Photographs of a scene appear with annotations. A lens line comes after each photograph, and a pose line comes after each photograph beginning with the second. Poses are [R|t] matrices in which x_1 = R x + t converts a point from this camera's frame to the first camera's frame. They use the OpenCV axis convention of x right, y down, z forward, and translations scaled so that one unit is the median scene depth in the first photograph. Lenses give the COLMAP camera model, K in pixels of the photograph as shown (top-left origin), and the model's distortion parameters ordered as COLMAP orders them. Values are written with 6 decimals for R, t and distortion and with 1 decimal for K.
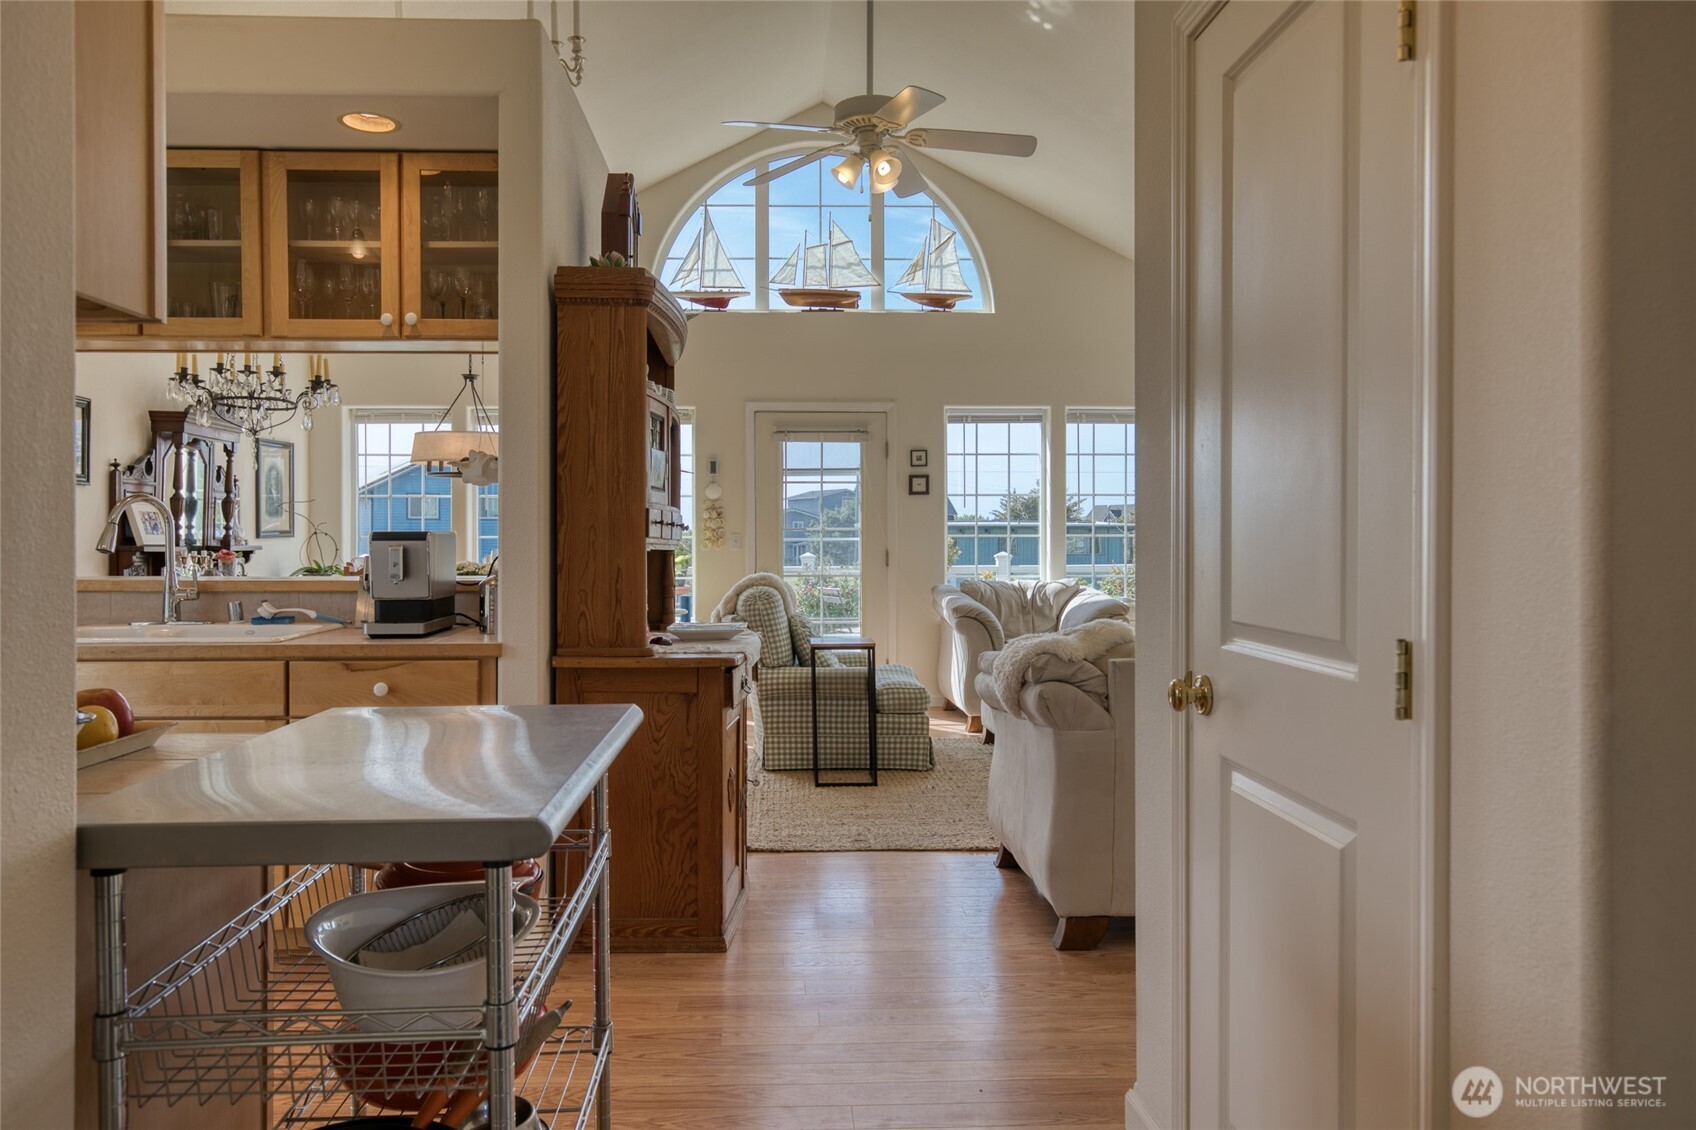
lens RADIAL K [[1135.0, 0, 838.1], [0, 1135.0, 550.1], [0, 0, 1]] dist [-0.046611, -0.000627]
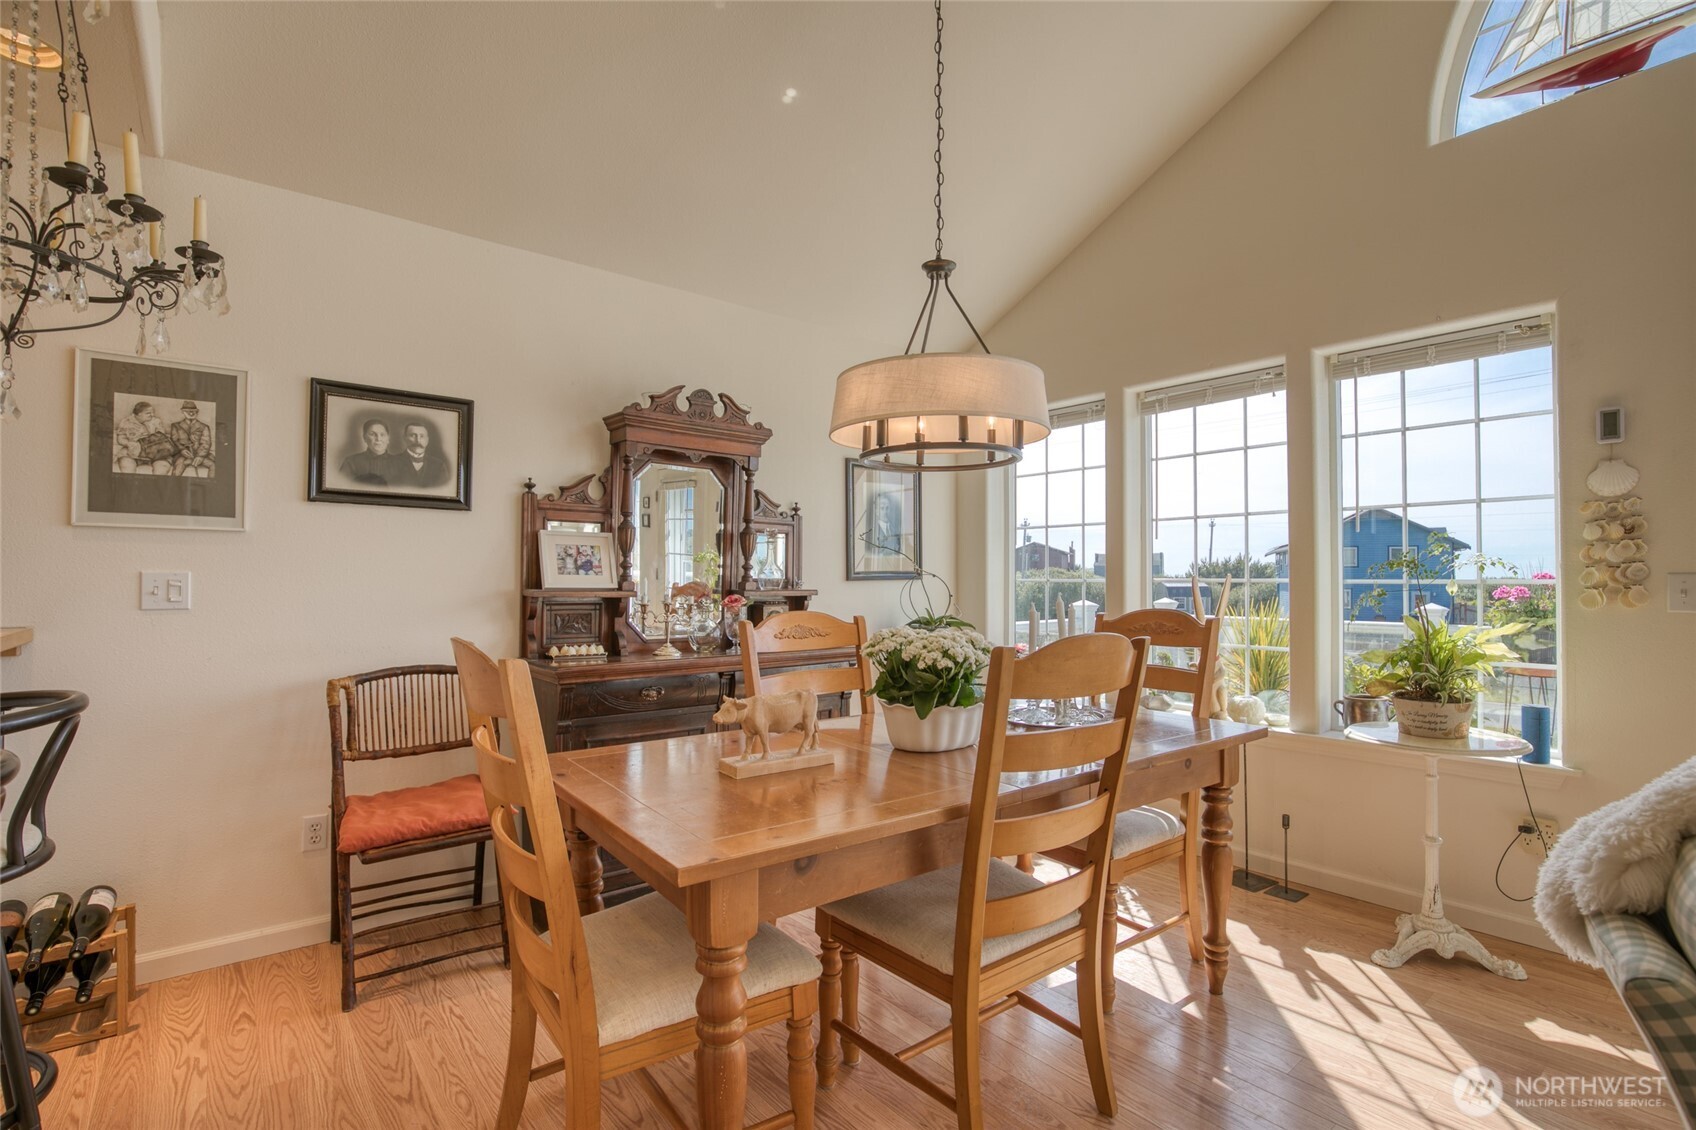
lens RADIAL K [[792.1, 0, 858.9], [0, 792.1, 568.9], [0, 0, 1]] dist [-0.034972, 0.006213]
pose [[0.607600, -0.008344, -0.794199, -0.051177], [-0.011644, 0.999744, -0.019411, -0.007357], [0.794158, 0.021042, 0.607347, 0.597904]]
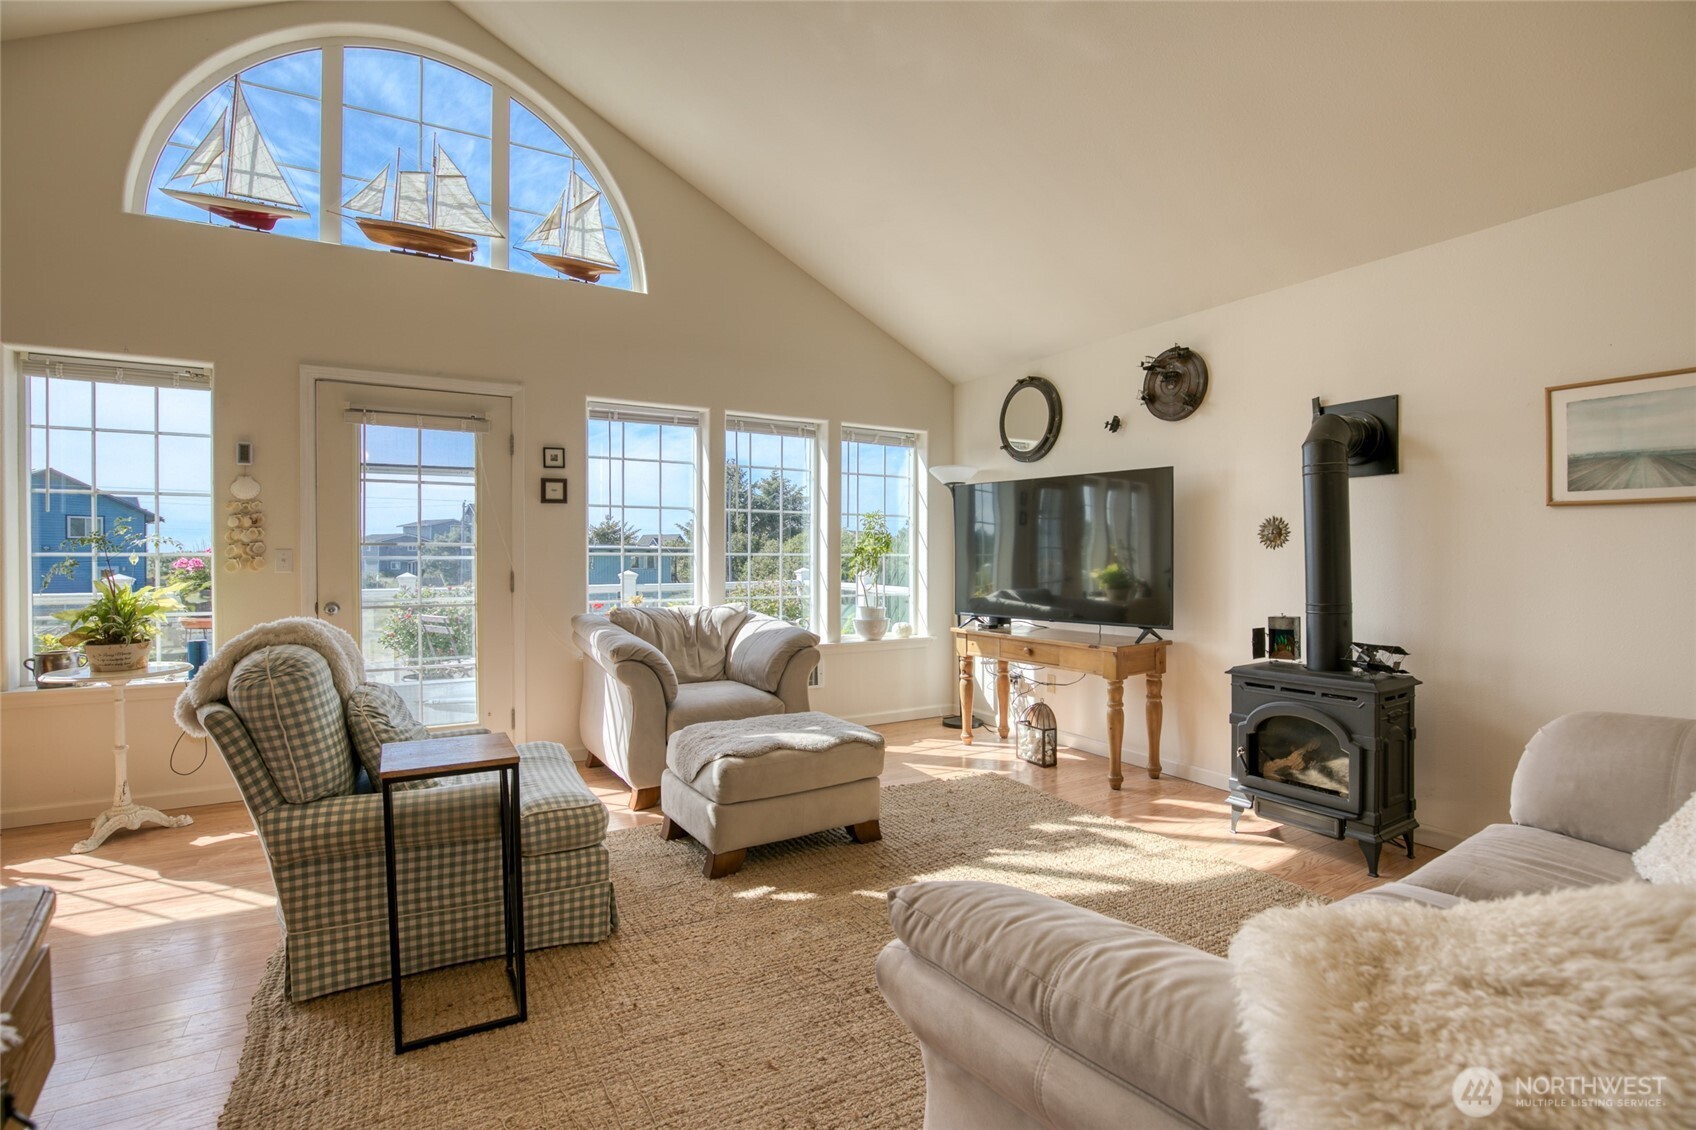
lens RADIAL K [[792.1, 0, 848.6], [0, 792.1, 566.8], [0, 0, 1]] dist [-0.034972, 0.006213]
pose [[0.889994, -0.003019, 0.455963, 0.001715], [0.002229, 0.999995, 0.002269, -0.004225], [-0.455967, -0.001003, 0.889996, 0.420169]]
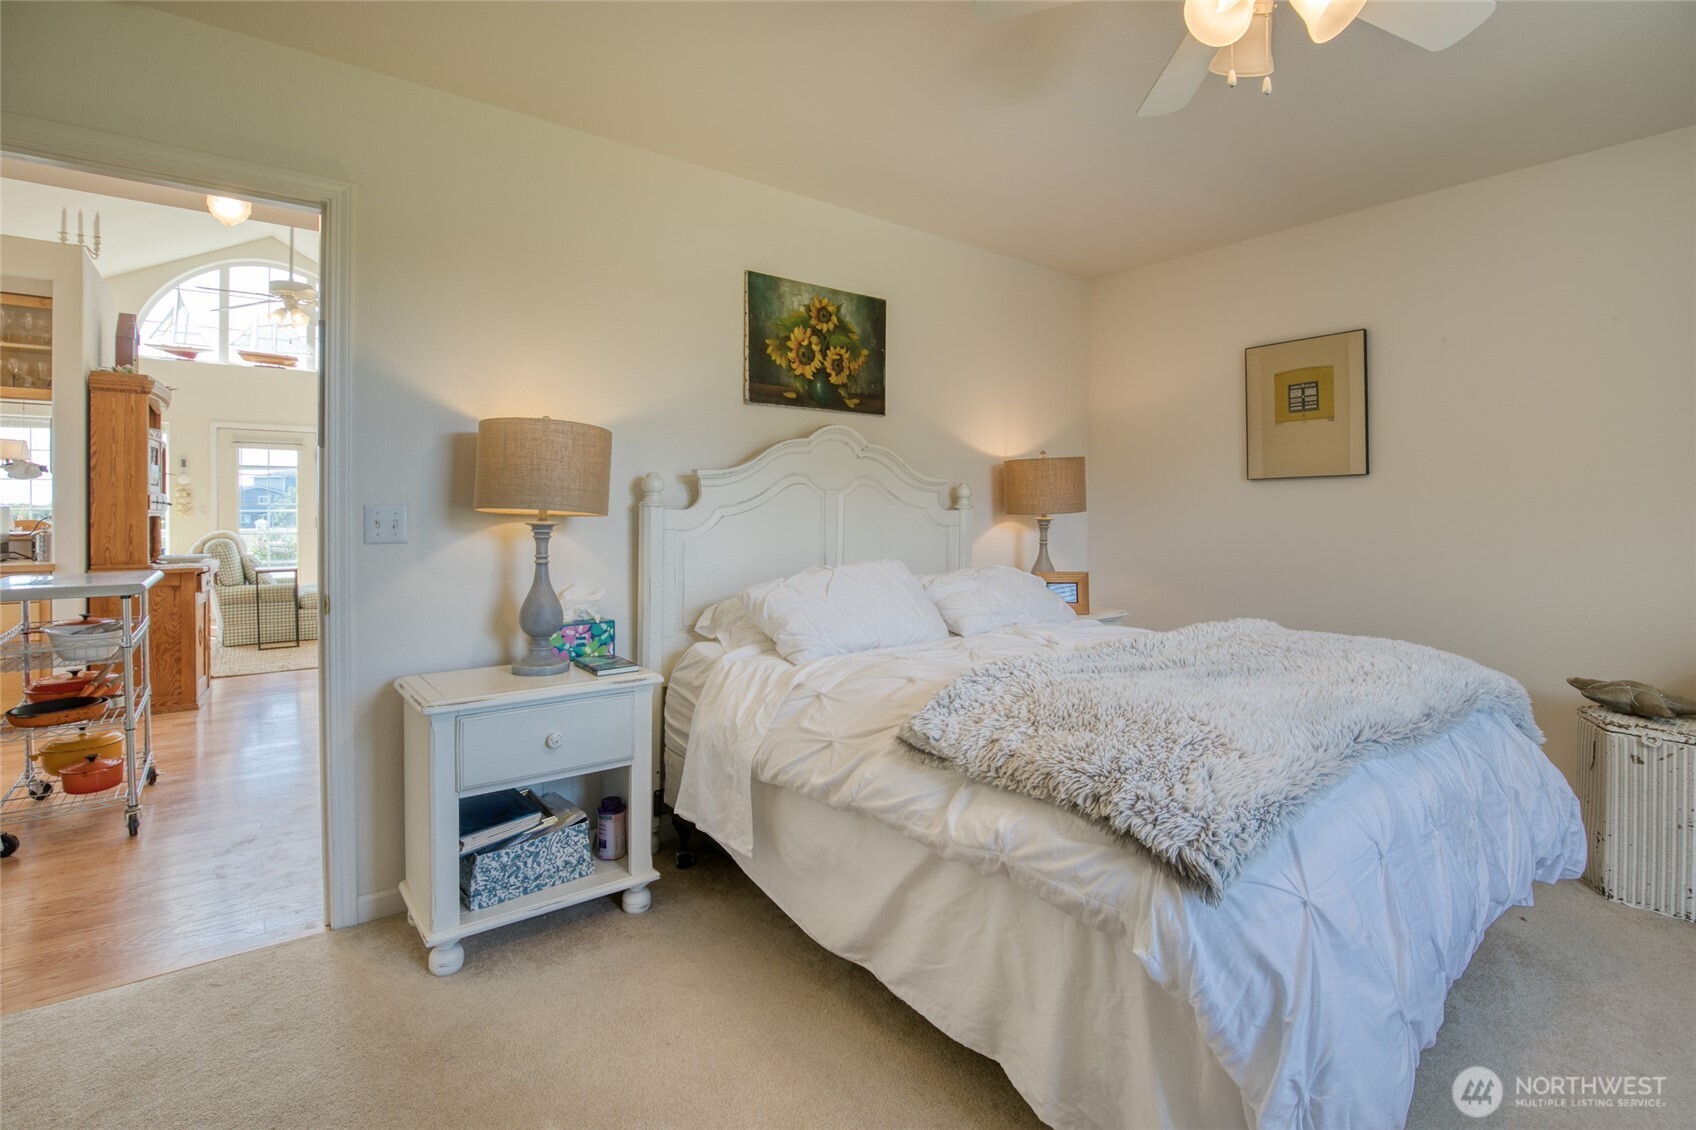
lens RADIAL K [[792.1, 0, 821.8], [0, 792.1, 513.7], [0, 0, 1]] dist [-0.034972, 0.006213]
pose [[0.833714, -0.001141, 0.552195, 0.029377], [0.004560, 0.999978, -0.004819, 0.003521], [-0.552177, 0.006535, 0.833701, -0.345317]]
